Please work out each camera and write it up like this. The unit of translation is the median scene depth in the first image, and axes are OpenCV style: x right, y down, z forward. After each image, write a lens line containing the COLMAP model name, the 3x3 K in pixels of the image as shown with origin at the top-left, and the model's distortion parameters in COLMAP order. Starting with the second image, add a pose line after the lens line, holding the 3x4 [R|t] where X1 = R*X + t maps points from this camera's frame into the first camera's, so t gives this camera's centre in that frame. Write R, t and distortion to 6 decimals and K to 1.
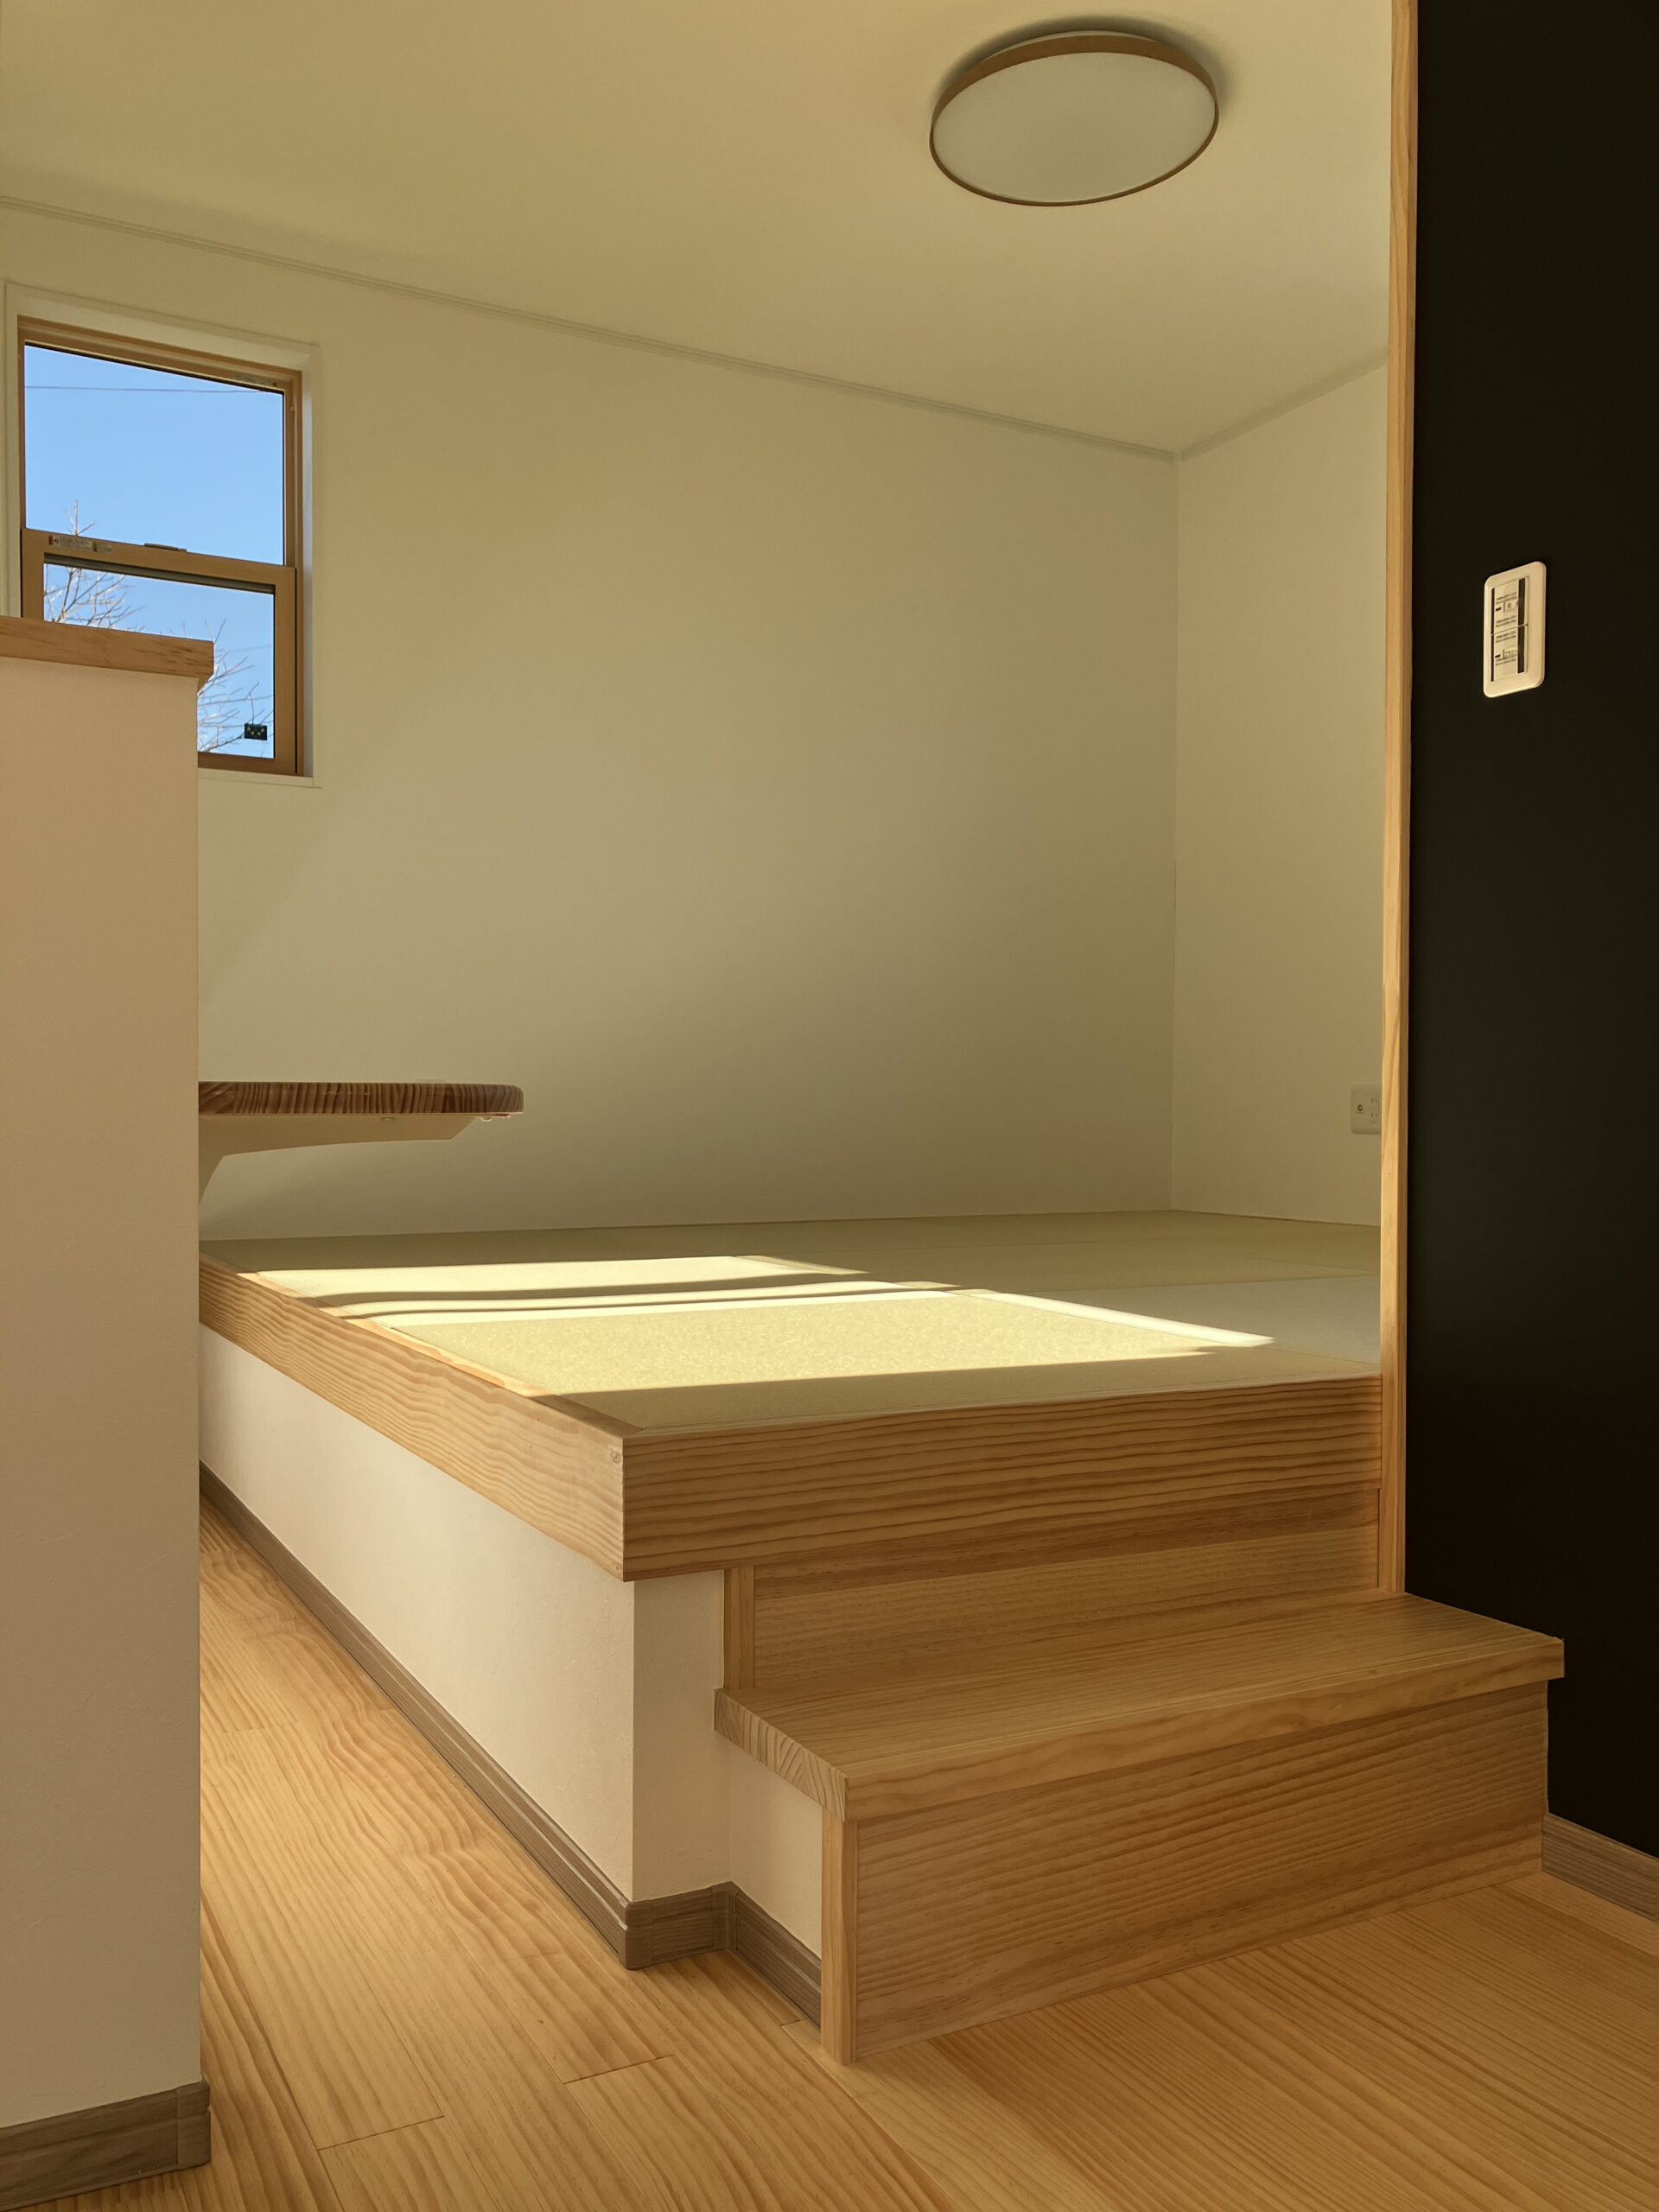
lens RADIAL K [[1860.1, 0, 829.5], [0, 1860.1, 1106.0], [0, 0, 1]] dist [0.109031, -0.150209]
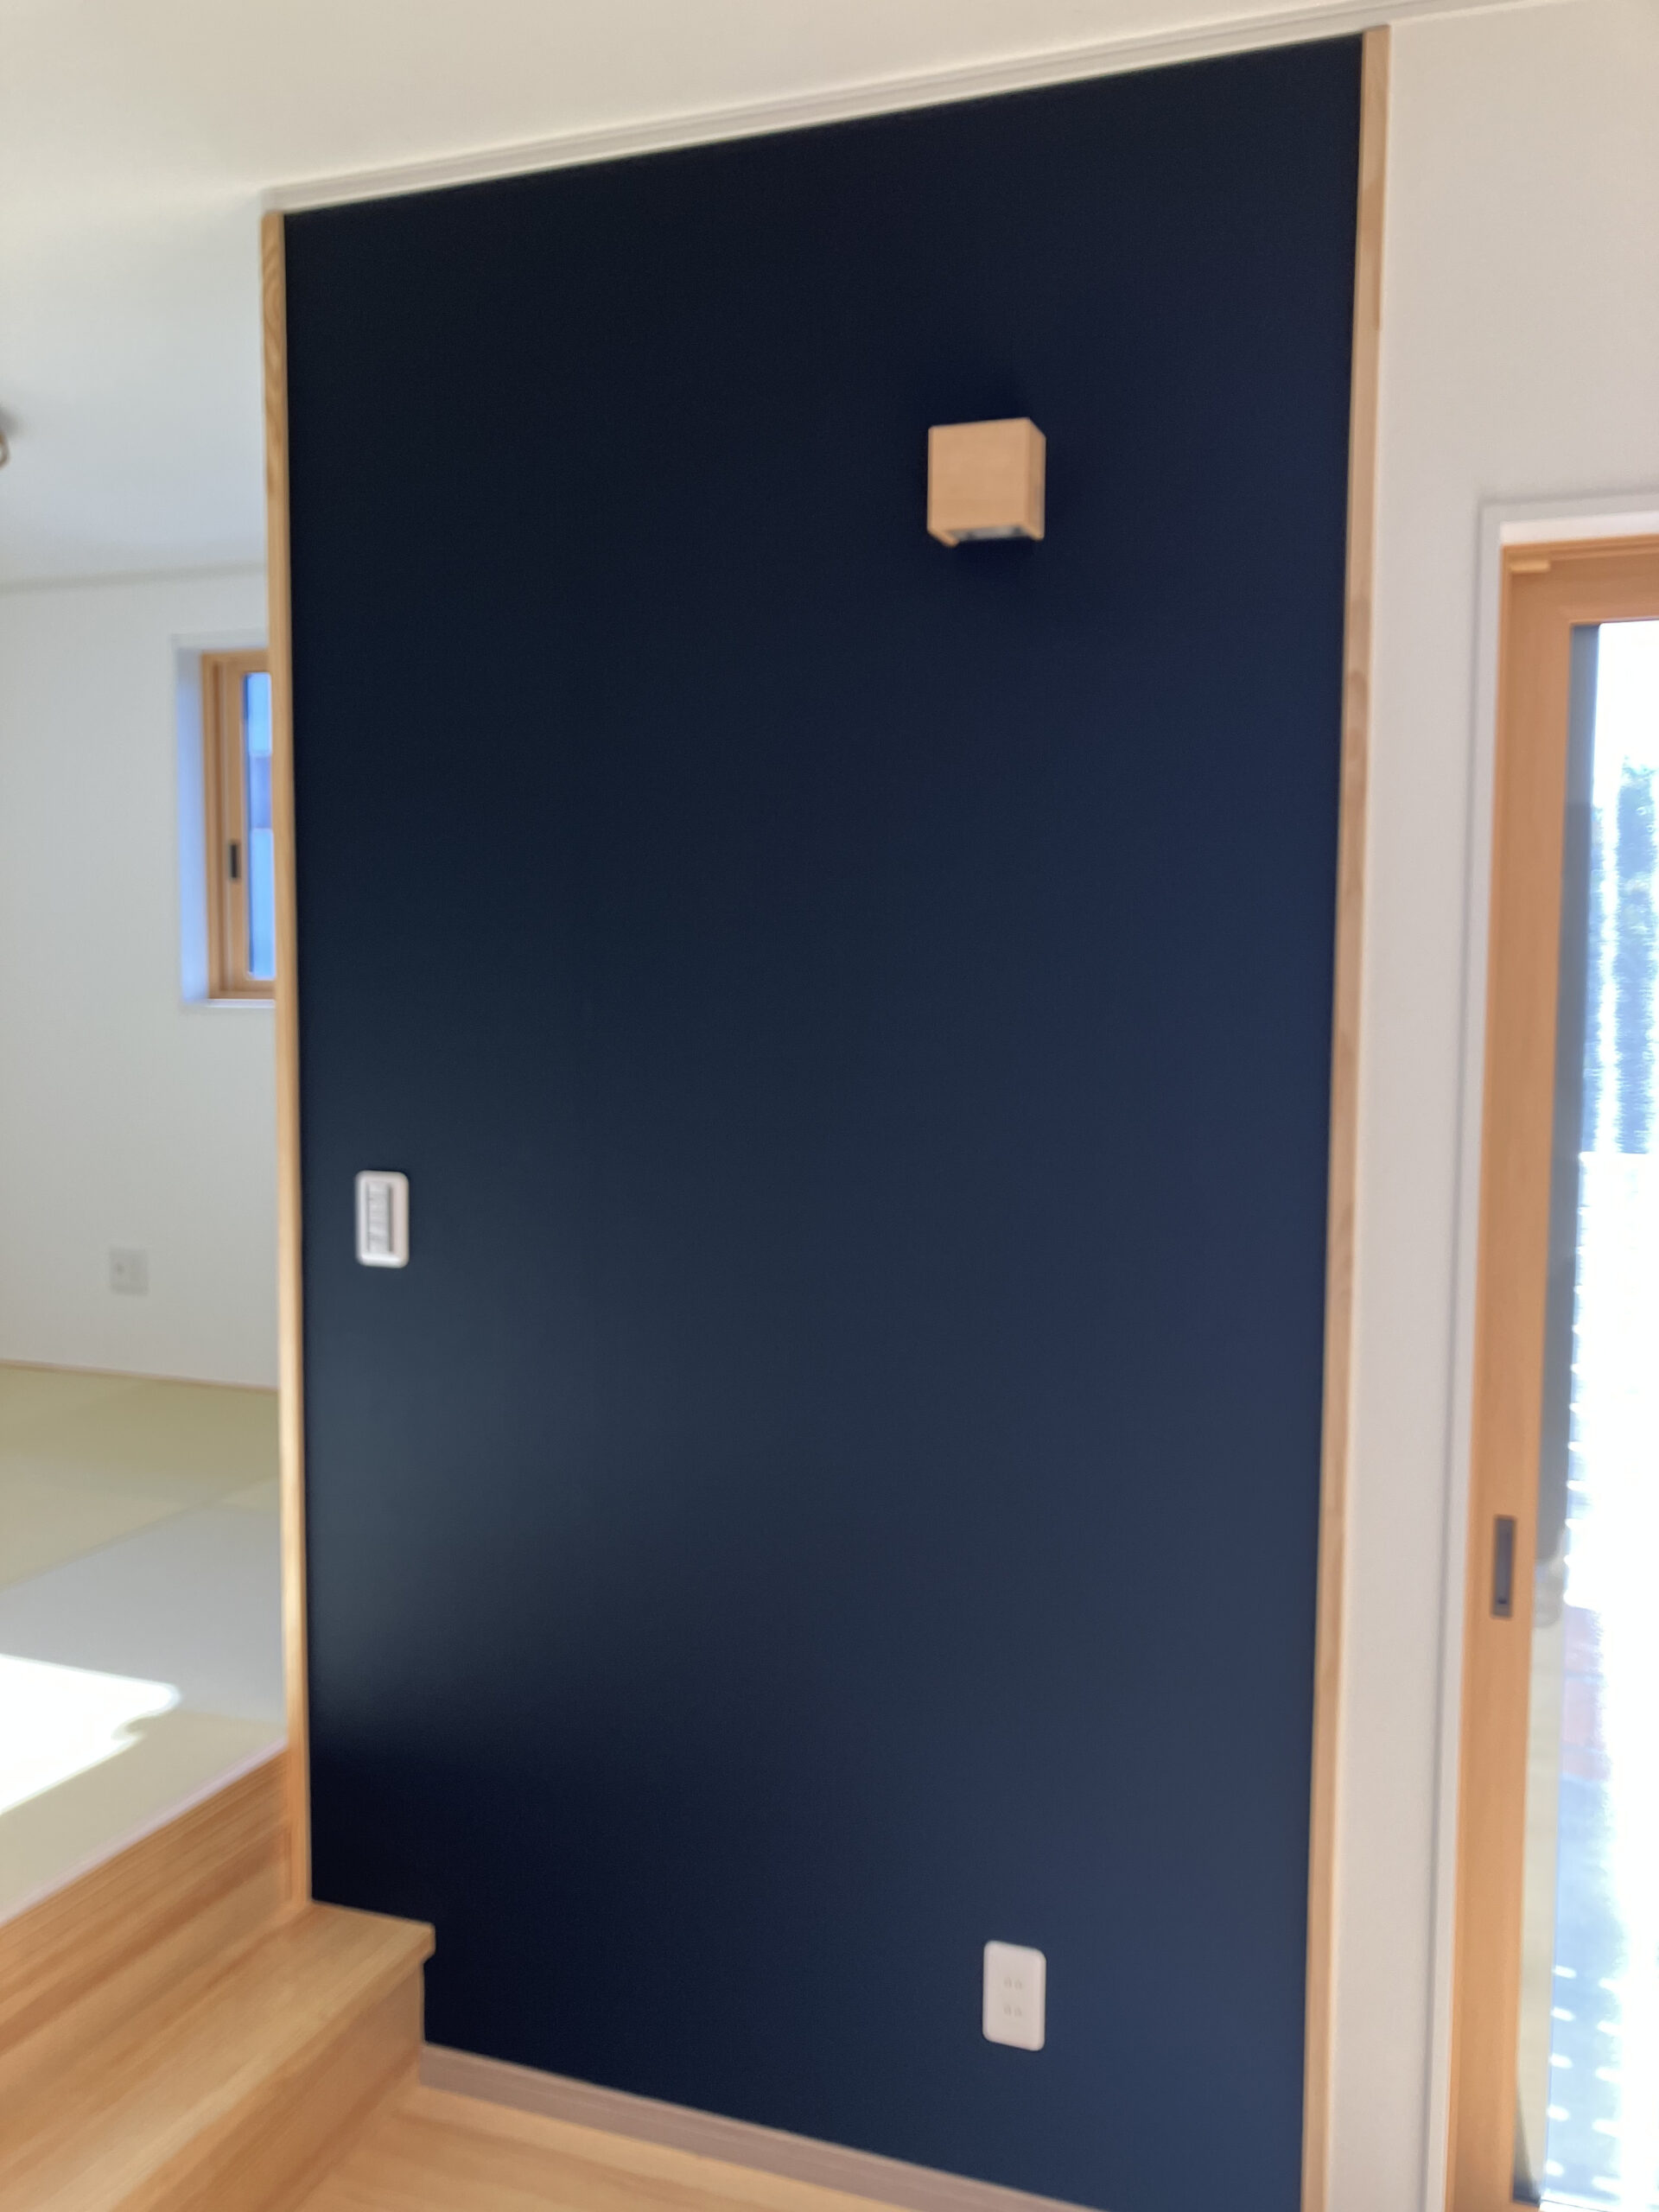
lens RADIAL K [[1860.1, 0, 829.5], [0, 1860.1, 1106.0], [0, 0, 1]] dist [0.109031, -0.150209]
pose [[0.755912, -0.061561, 0.651772, -0.289344], [0.001257, 0.995704, 0.092588, -0.479525], [-0.654672, -0.069169, 0.752742, -0.247741]]
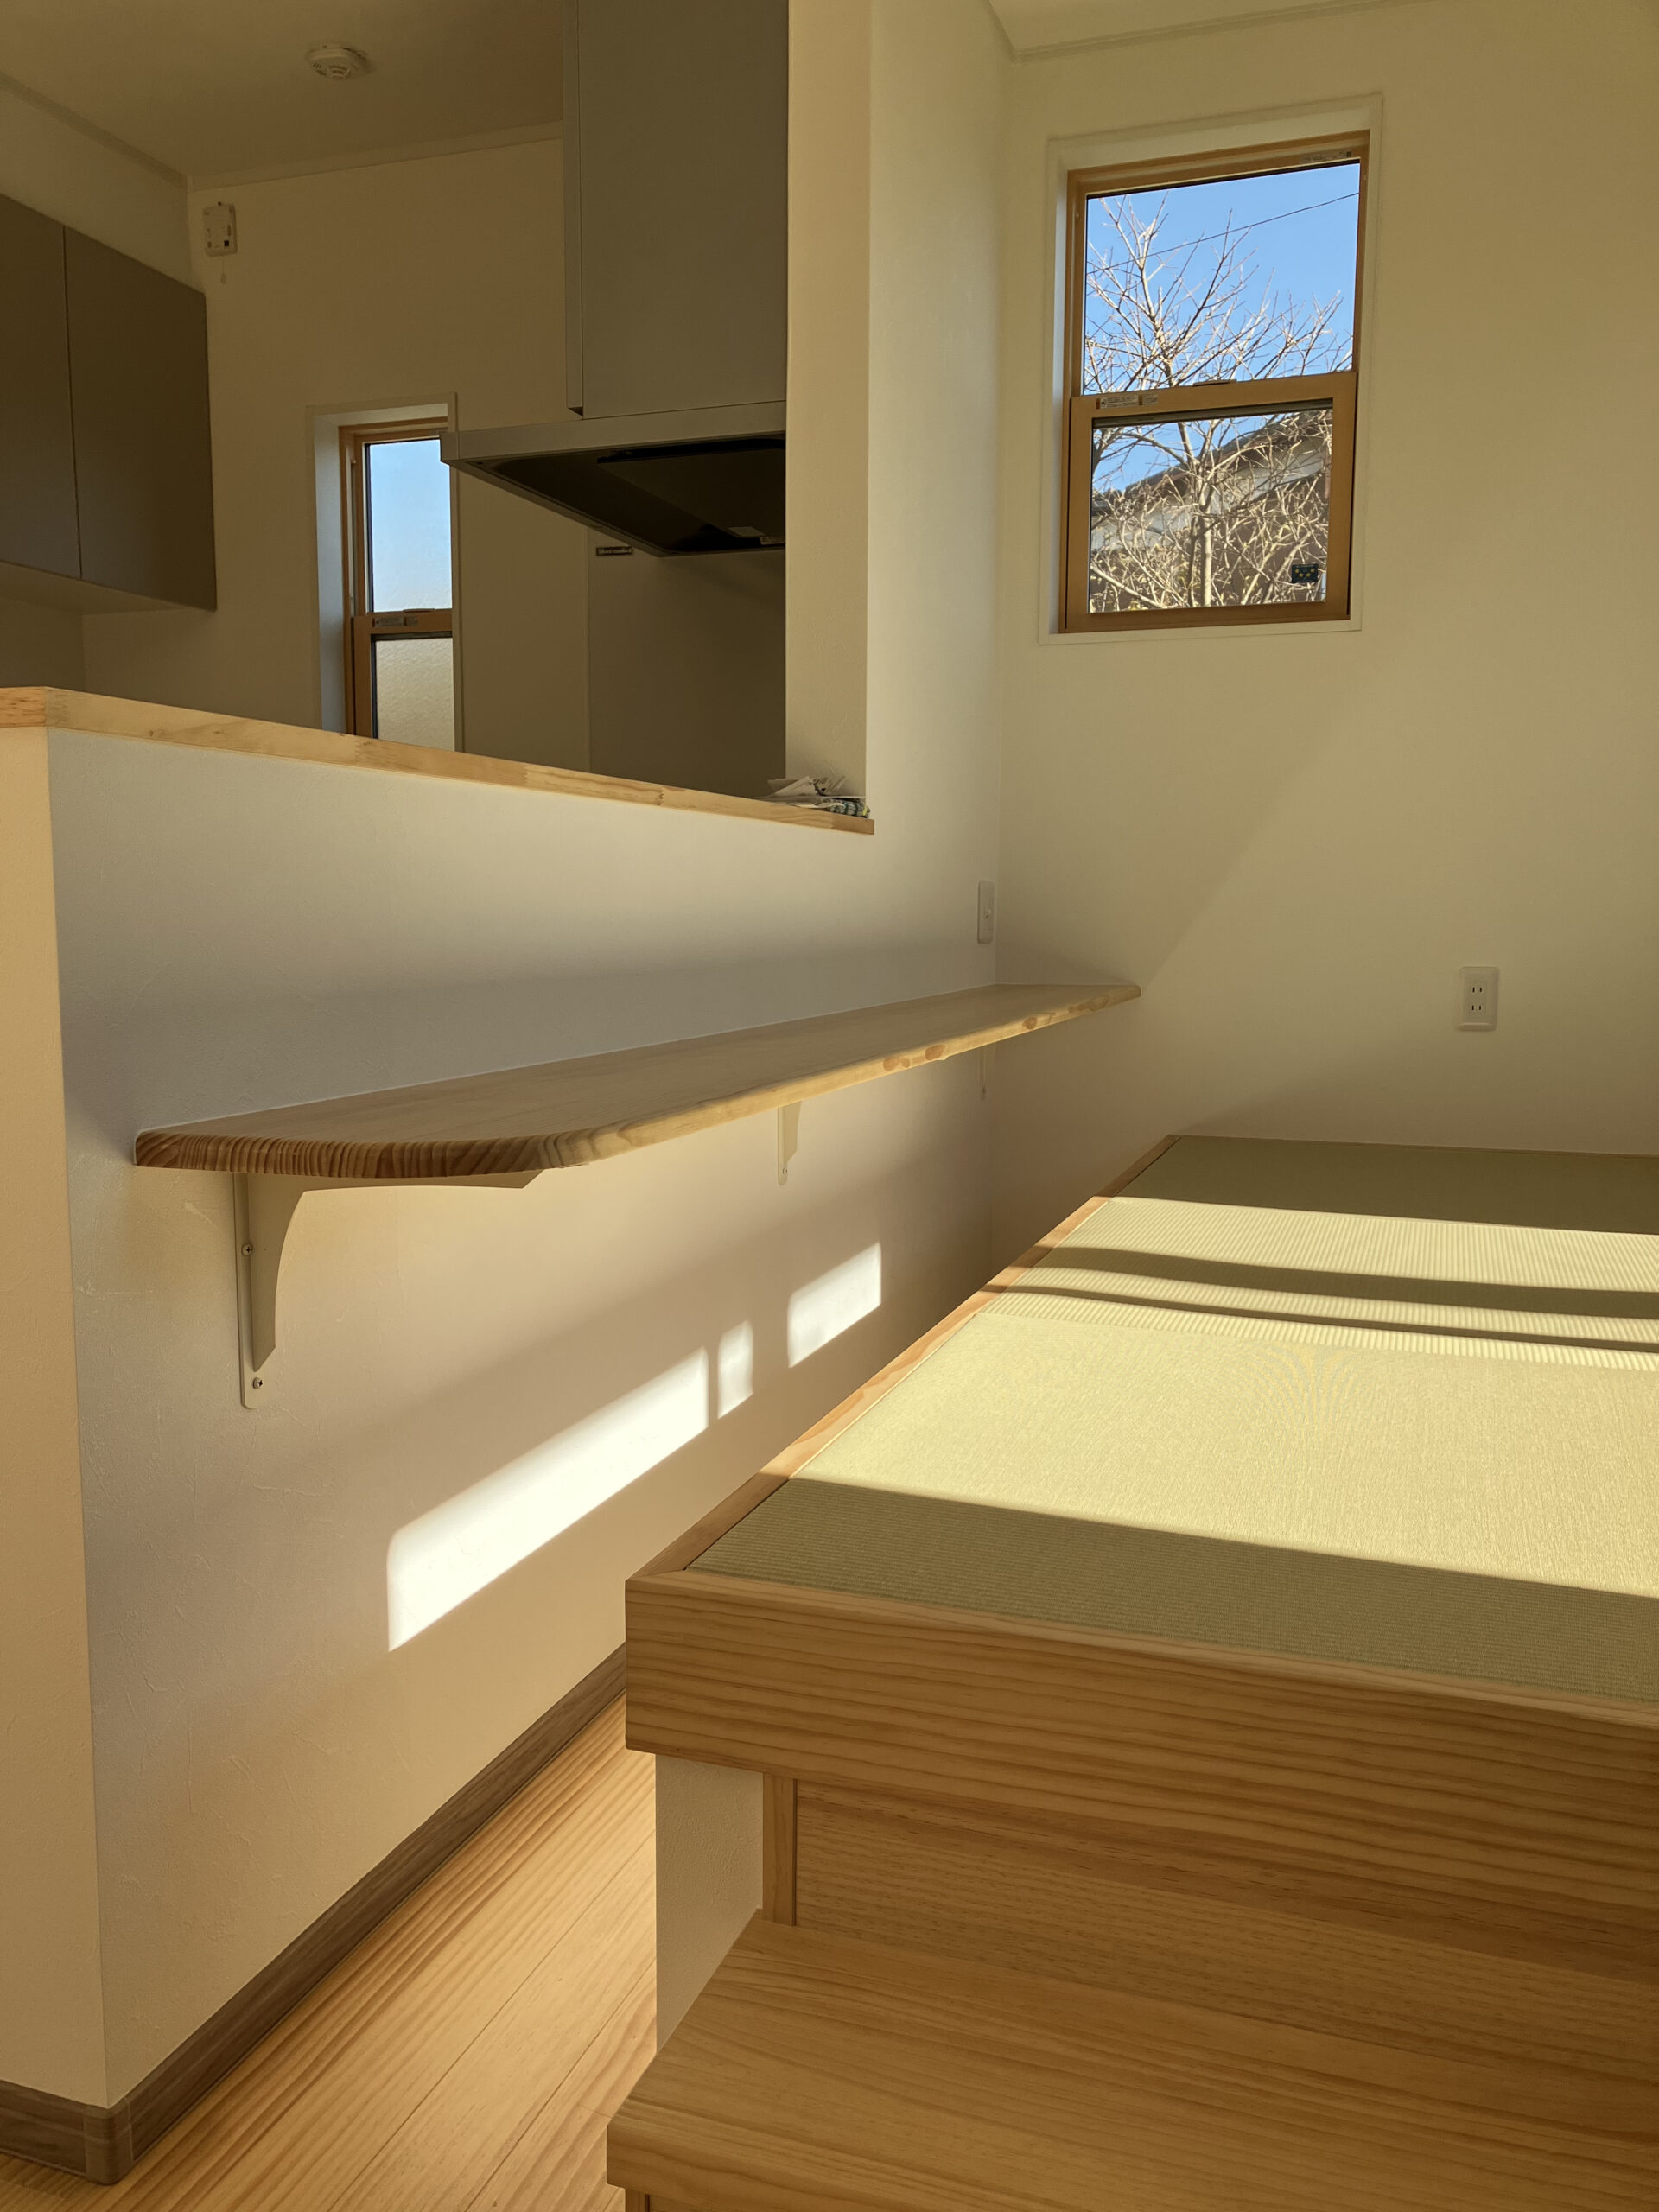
lens RADIAL K [[1876.0, 0, 829.5], [0, 1876.0, 1106.0], [0, 0, 1]] dist [0.009482, 0.016714]
pose [[0.664146, 0.084263, -0.742839, 0.474765], [0.001228, 0.993504, 0.113794, -0.105693], [0.747601, -0.076488, 0.659728, 0.479931]]
